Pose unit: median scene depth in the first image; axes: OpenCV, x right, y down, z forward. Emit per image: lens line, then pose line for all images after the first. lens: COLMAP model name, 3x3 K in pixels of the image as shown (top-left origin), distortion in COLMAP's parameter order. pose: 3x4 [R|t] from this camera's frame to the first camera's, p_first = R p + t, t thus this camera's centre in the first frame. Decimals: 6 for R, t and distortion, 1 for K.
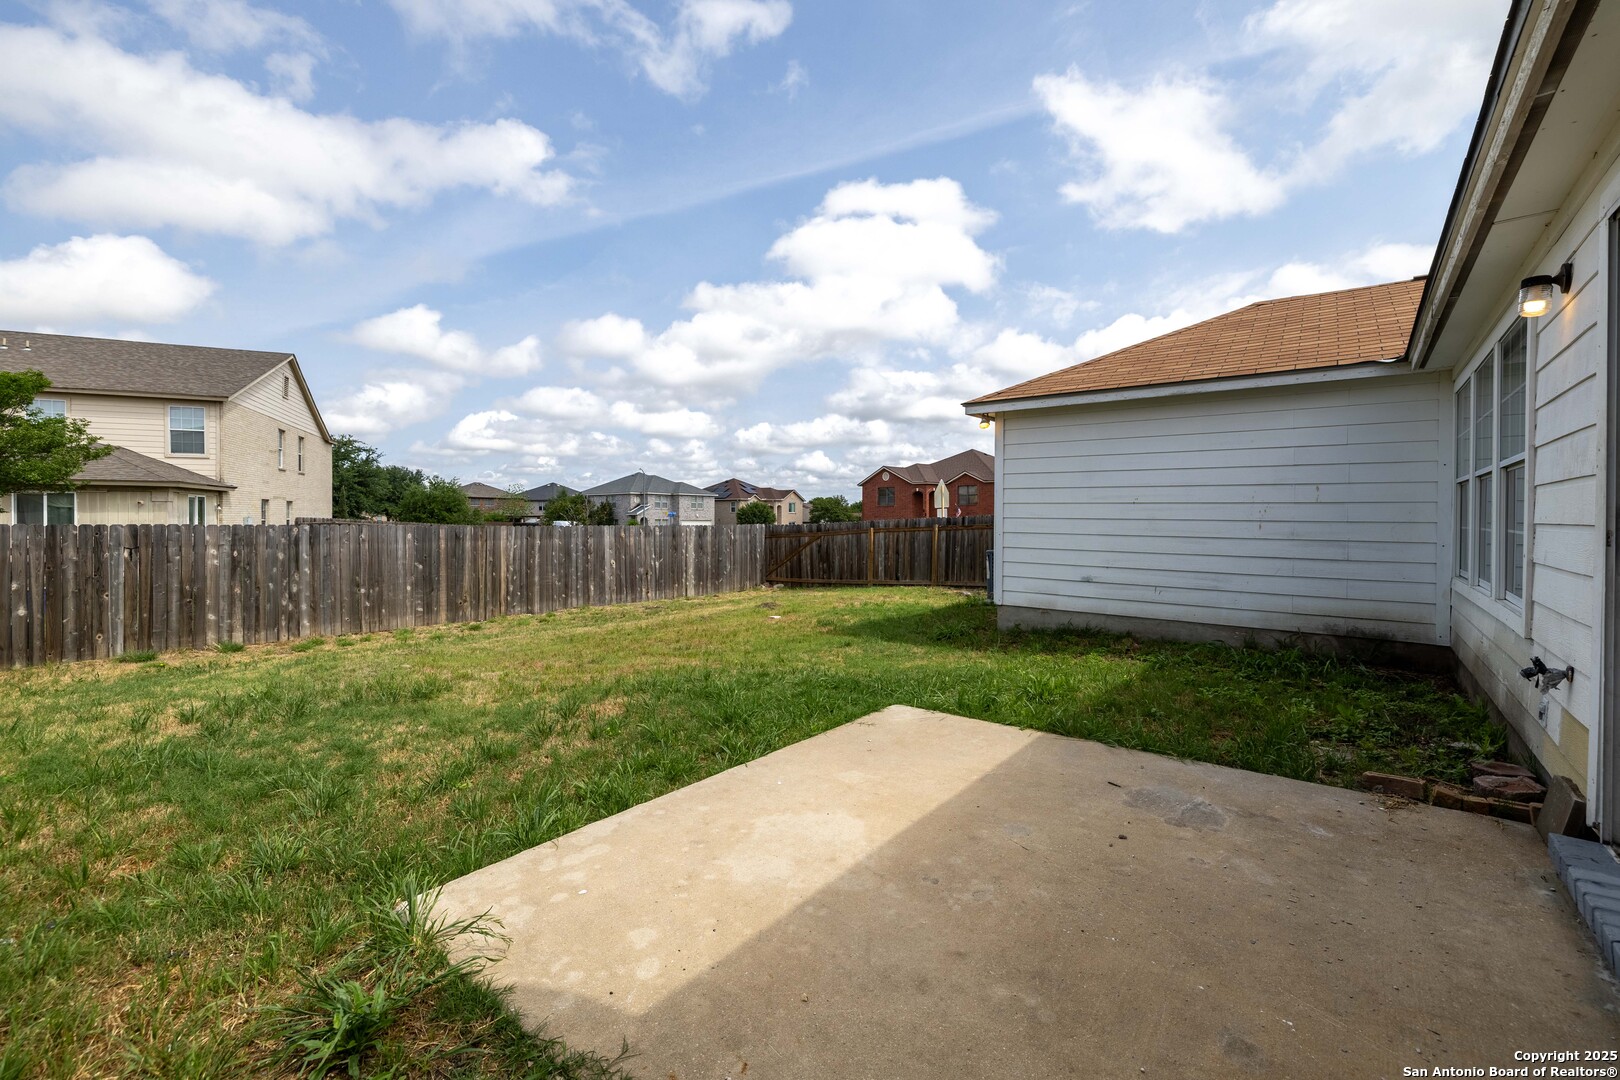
lens RADIAL K [[686.6, 0, 808.5], [0, 686.6, 527.5], [0, 0, 1]] dist [0.000253, 0.000065]
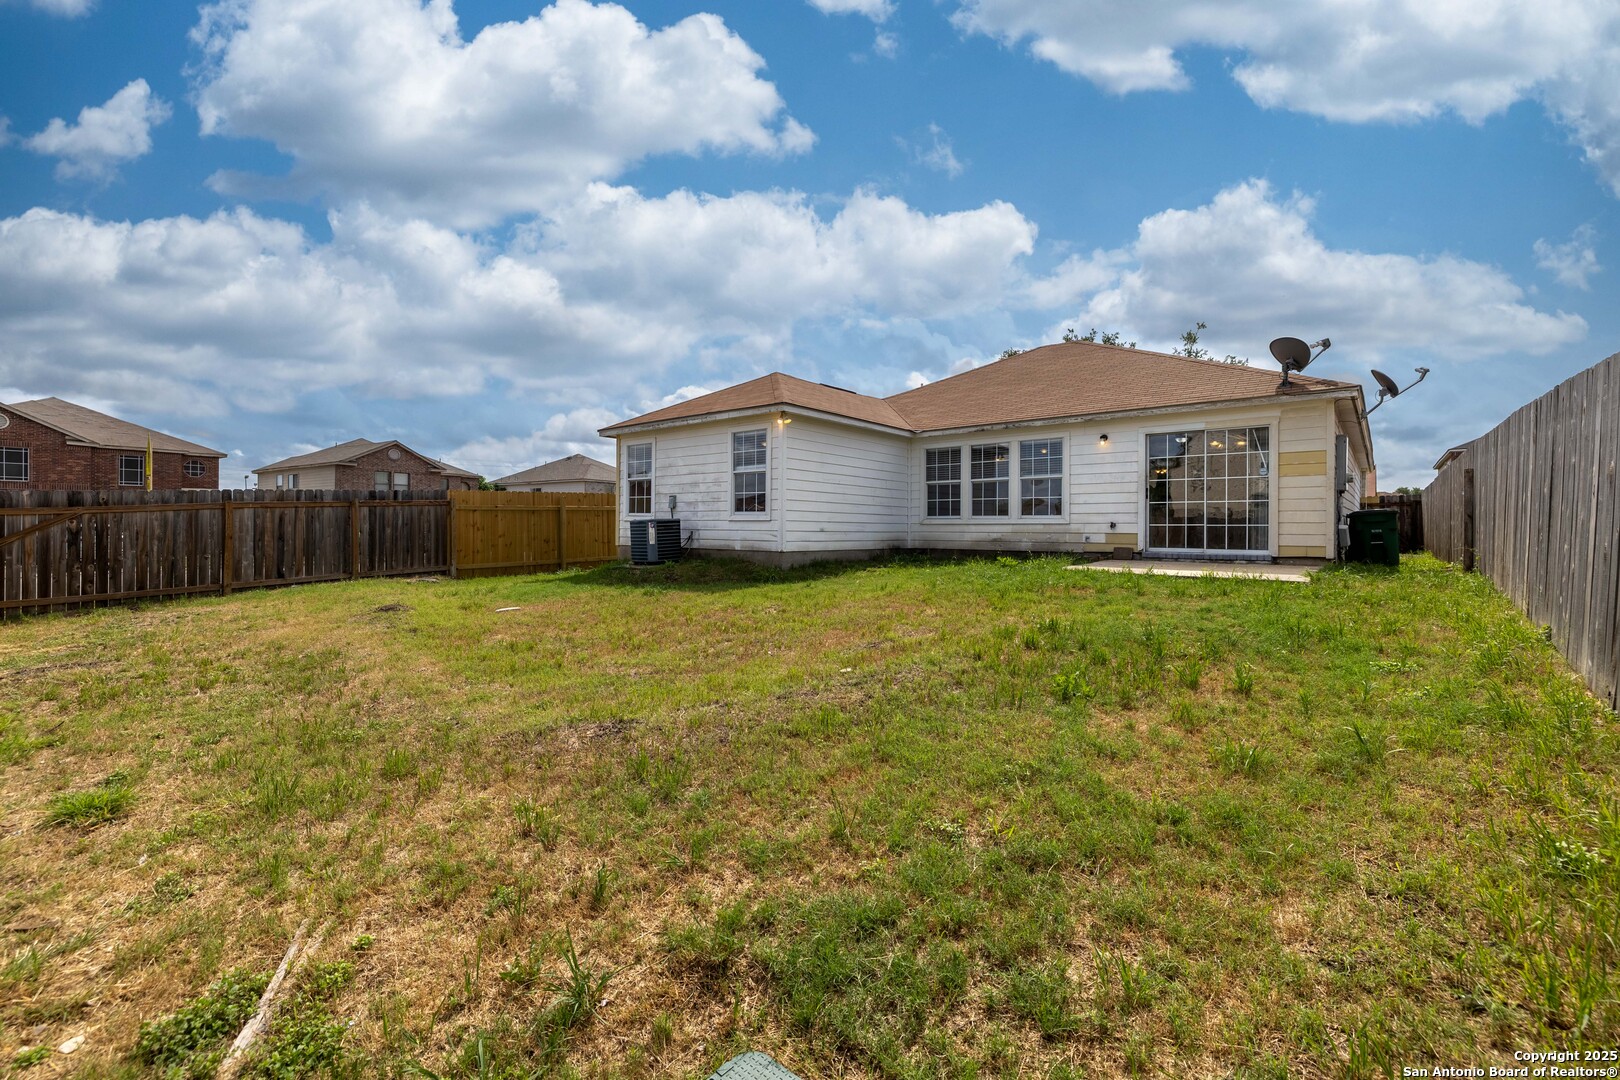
lens RADIAL K [[686.6, 0, 808.5], [0, 686.6, 527.5], [0, 0, 1]] dist [0.000253, 0.000065]
pose [[0.026208, 0.000056, 0.999657, -0.582726], [0.010815, 0.999941, -0.000339, 0.034266], [-0.999598, 0.010820, 0.026206, 0.482584]]
